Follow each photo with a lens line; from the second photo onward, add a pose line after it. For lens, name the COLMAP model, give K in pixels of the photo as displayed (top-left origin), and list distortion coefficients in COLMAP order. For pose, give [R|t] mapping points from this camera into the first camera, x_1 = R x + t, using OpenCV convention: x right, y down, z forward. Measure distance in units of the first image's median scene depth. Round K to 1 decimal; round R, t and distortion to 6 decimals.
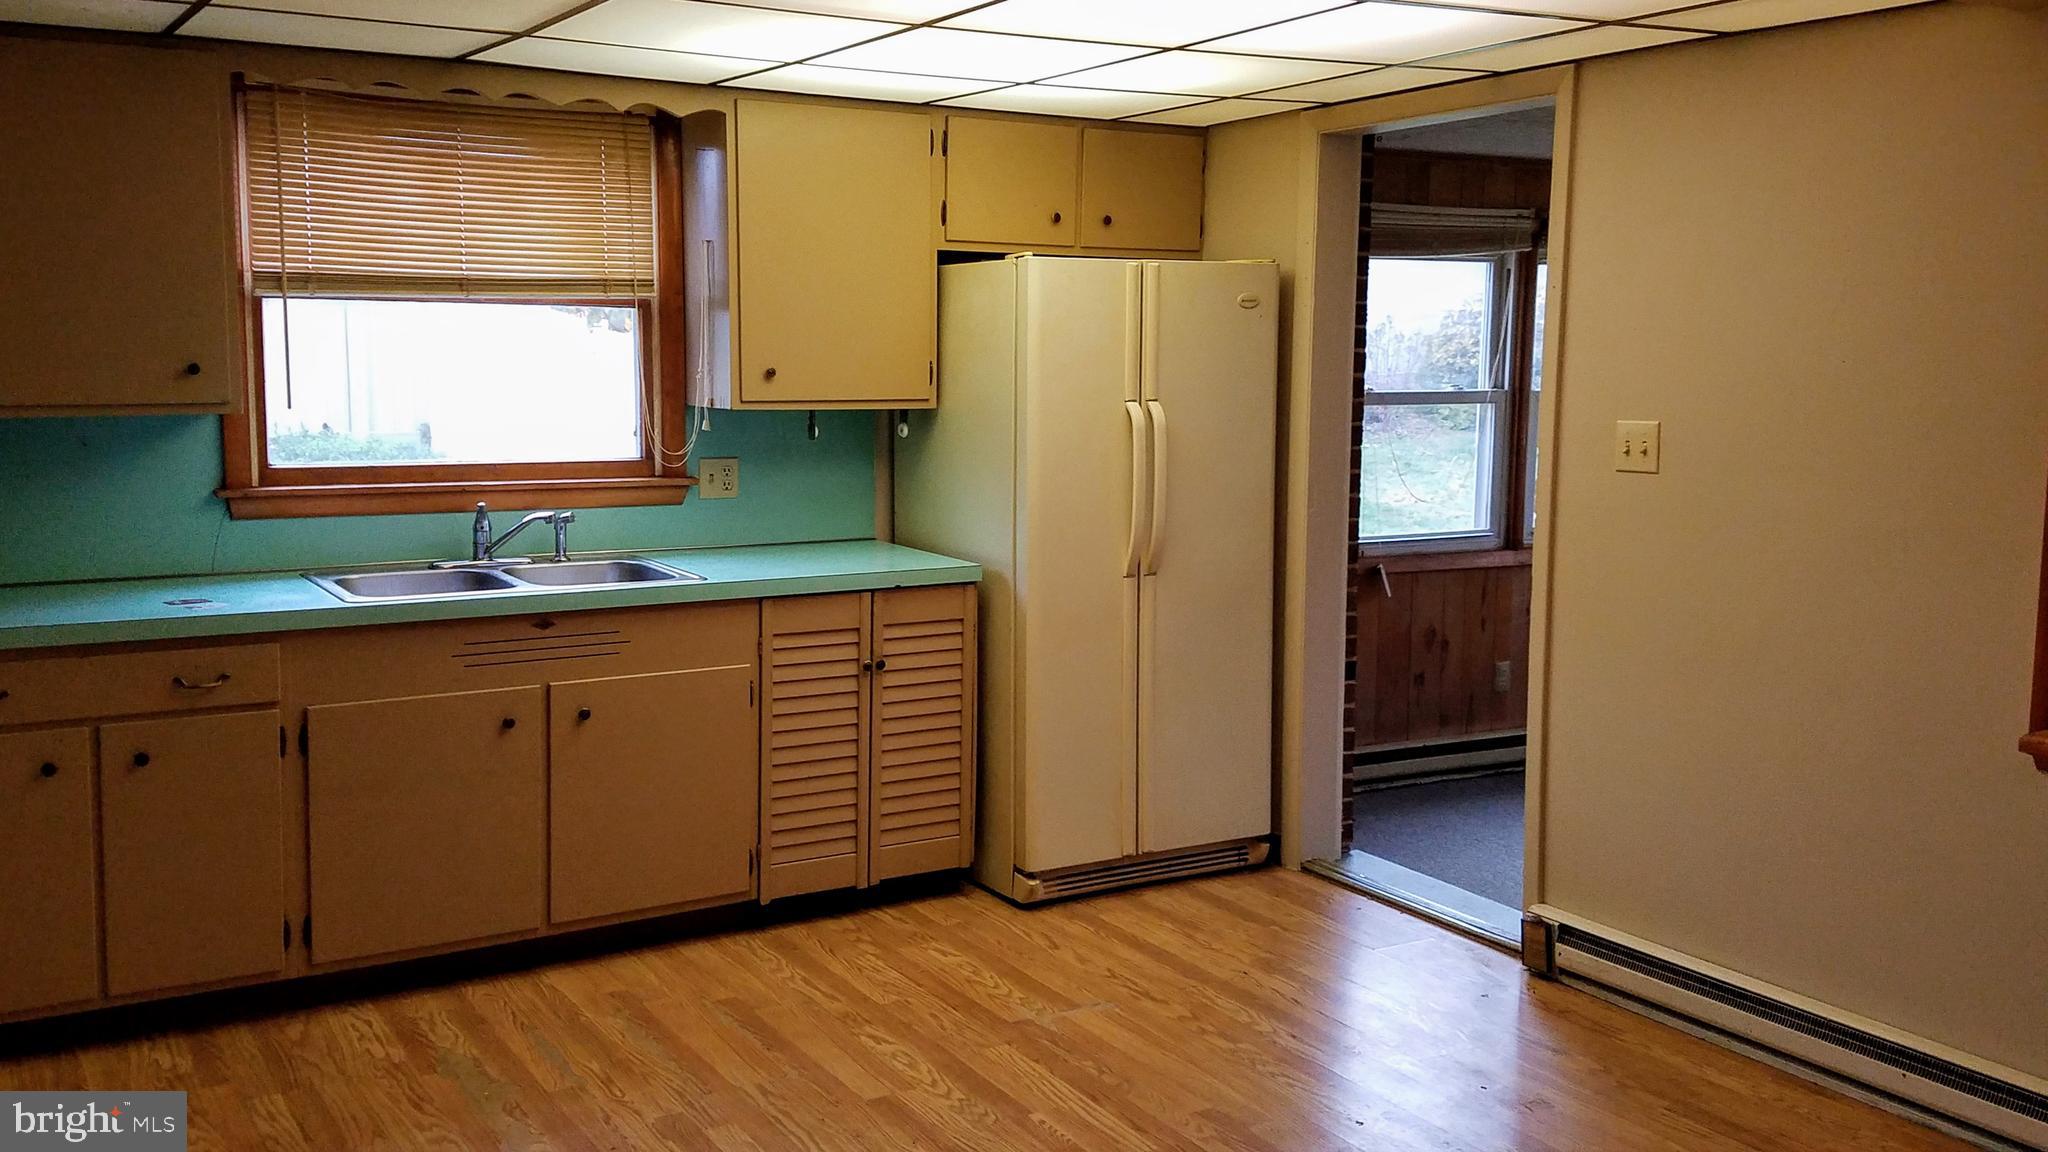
lens RADIAL K [[1824.7, 0, 1002.8], [0, 1824.7, 547.4], [0, 0, 1]] dist [0.278535, -0.578666]
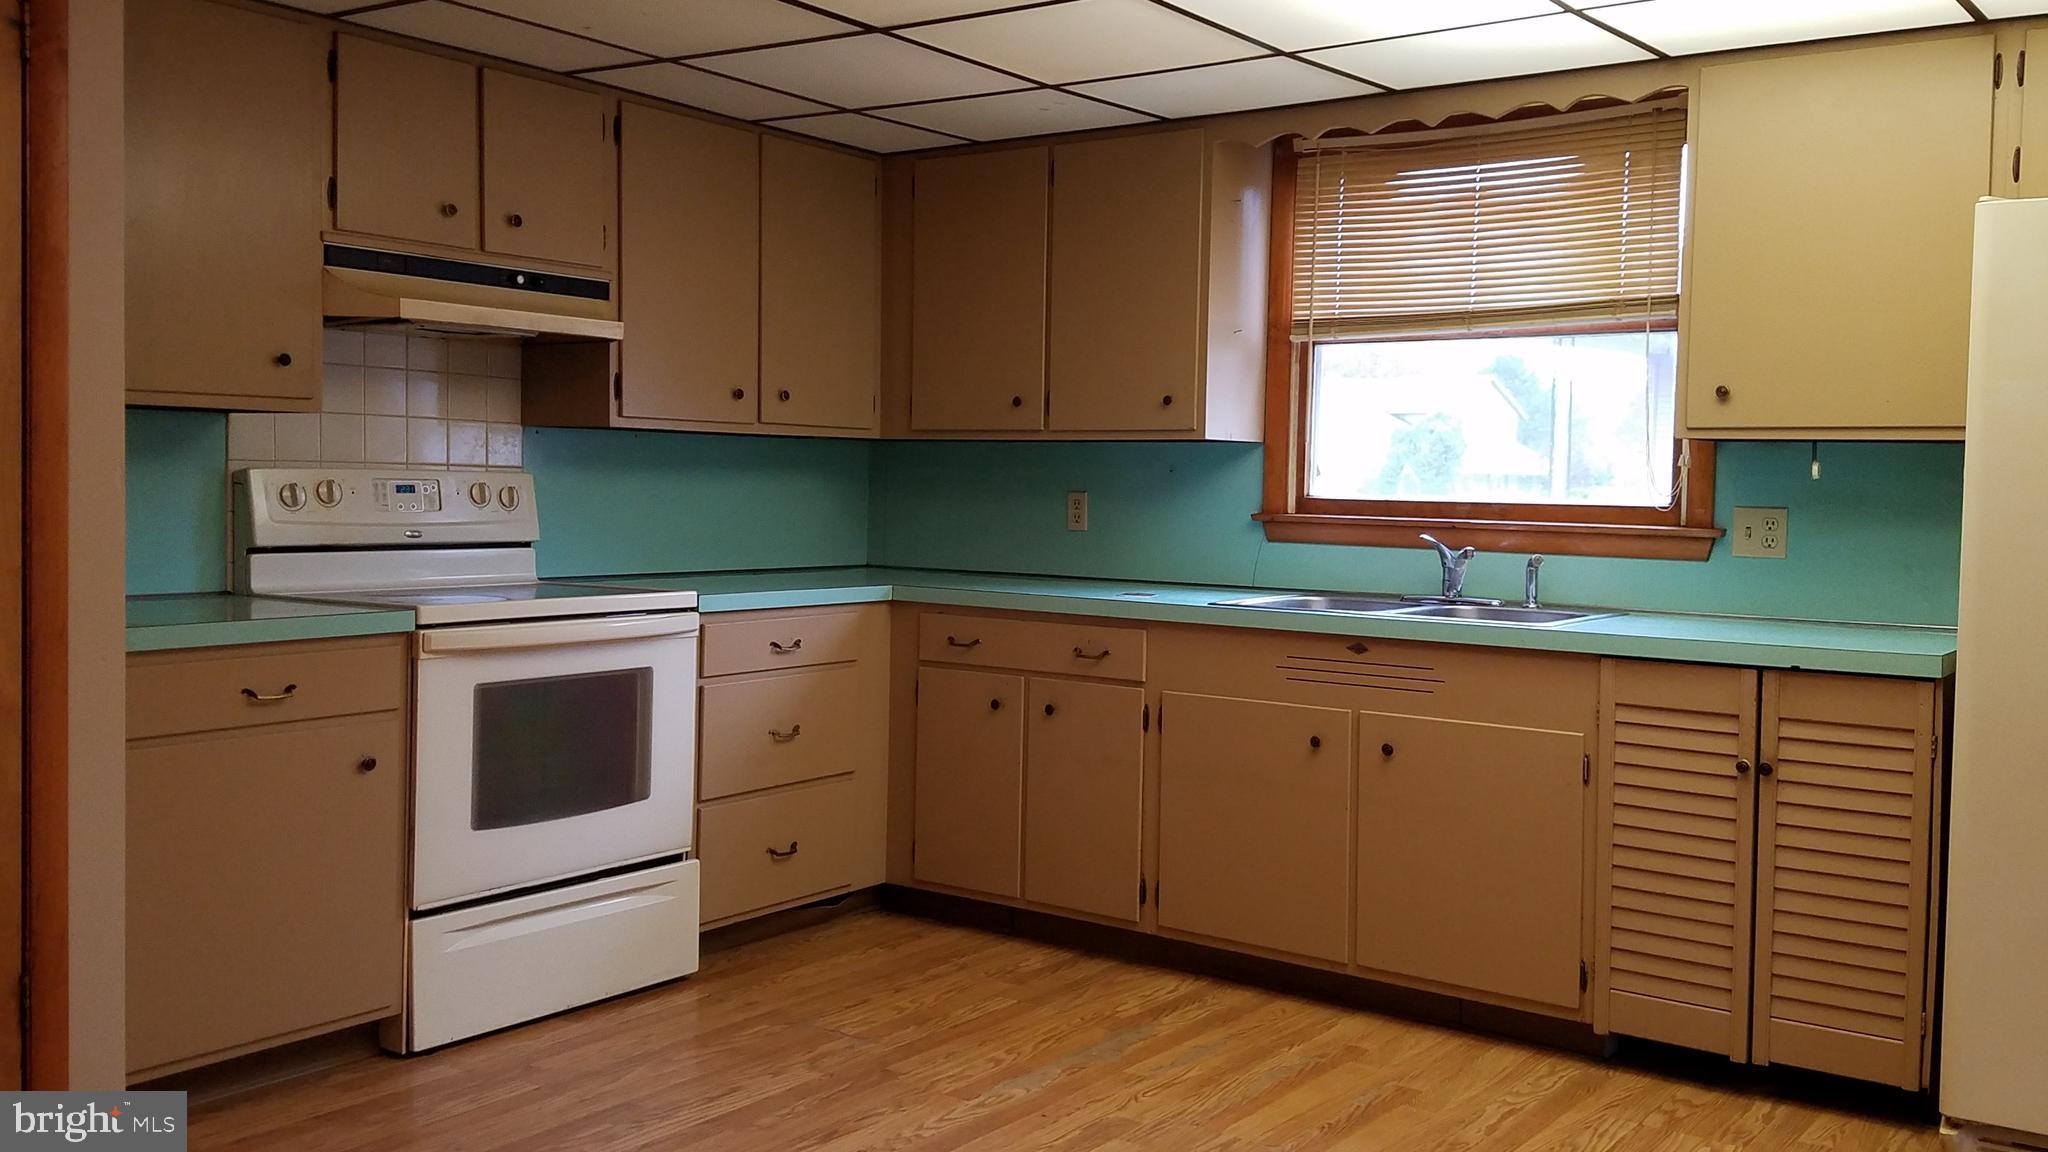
lens RADIAL K [[1824.7, 0, 1002.8], [0, 1824.7, 547.4], [0, 0, 1]] dist [0.278535, -0.578666]
pose [[0.392293, 0.034522, -0.919192, 0.556684], [-0.121394, 0.992498, -0.014534, 0.024955], [0.911795, 0.117286, 0.393541, 0.430999]]
